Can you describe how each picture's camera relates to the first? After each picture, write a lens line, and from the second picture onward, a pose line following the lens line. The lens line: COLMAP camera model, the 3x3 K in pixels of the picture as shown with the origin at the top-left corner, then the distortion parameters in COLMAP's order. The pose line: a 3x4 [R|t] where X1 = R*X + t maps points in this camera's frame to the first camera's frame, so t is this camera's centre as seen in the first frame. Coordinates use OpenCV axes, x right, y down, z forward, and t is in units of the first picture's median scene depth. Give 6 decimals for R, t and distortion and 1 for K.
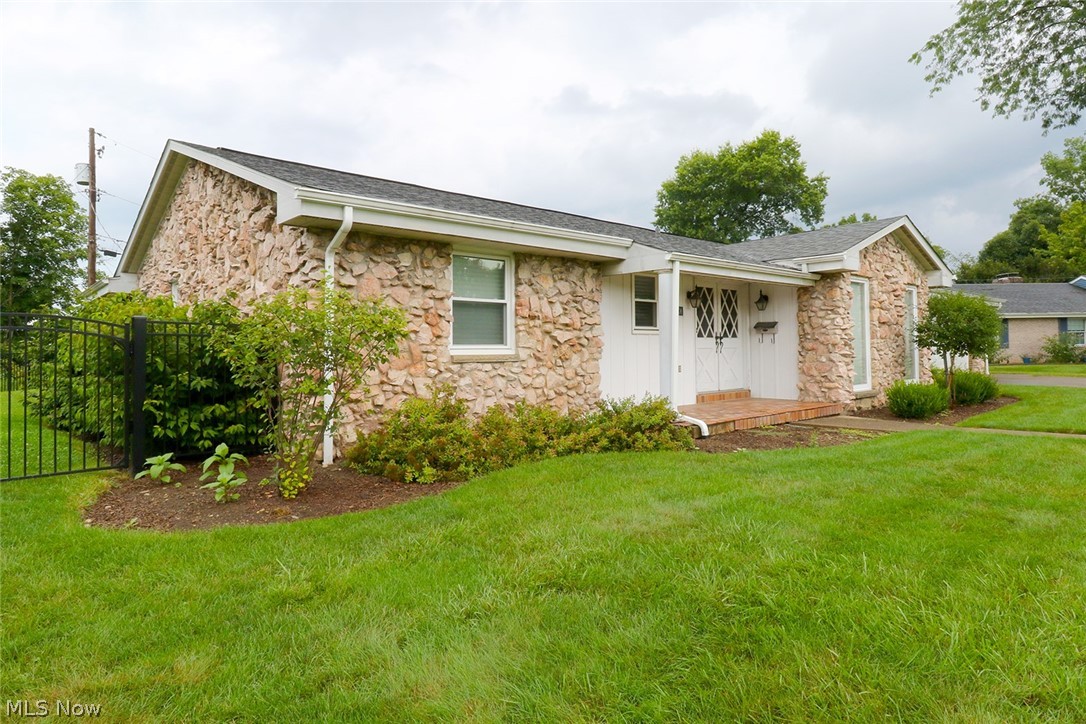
lens RADIAL K [[637.7, 0, 542.3], [0, 637.7, 324.3], [0, 0, 1]] dist [-0.002081, -0.001164]
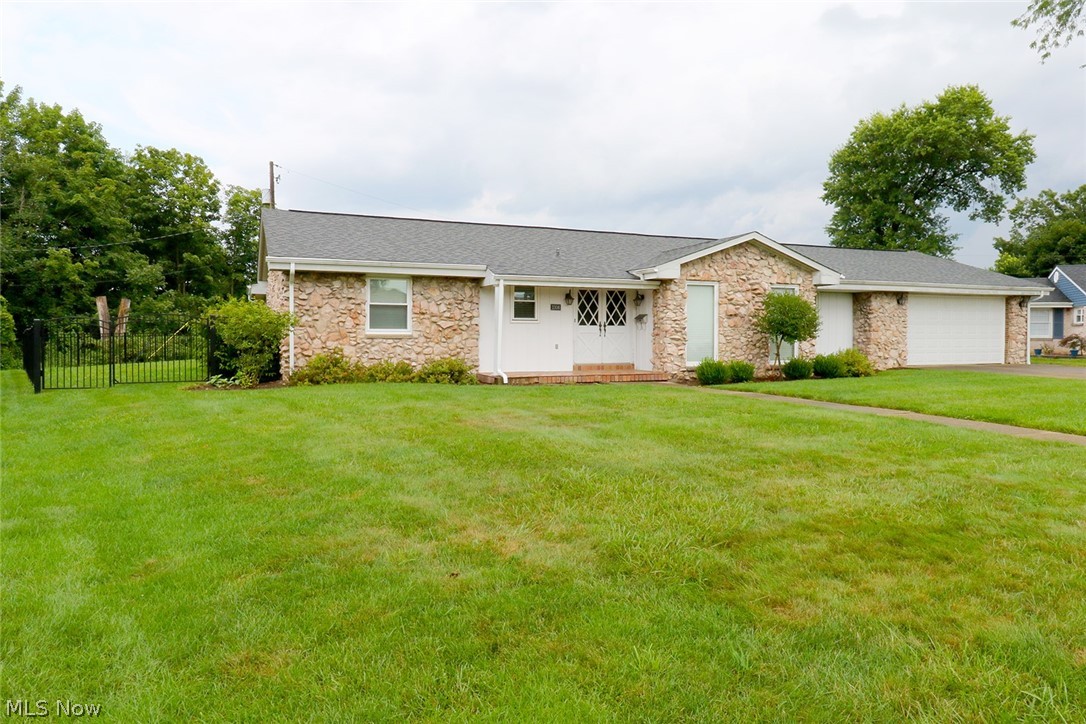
lens RADIAL K [[709.7, 0, 546.4], [0, 709.7, 336.0], [0, 0, 1]] dist [0.003672, 0.000155]
pose [[0.951815, 0.012434, -0.306420, 0.679312], [0.000128, 0.999161, 0.040944, -0.021403], [0.306672, -0.039011, 0.951016, -0.551855]]
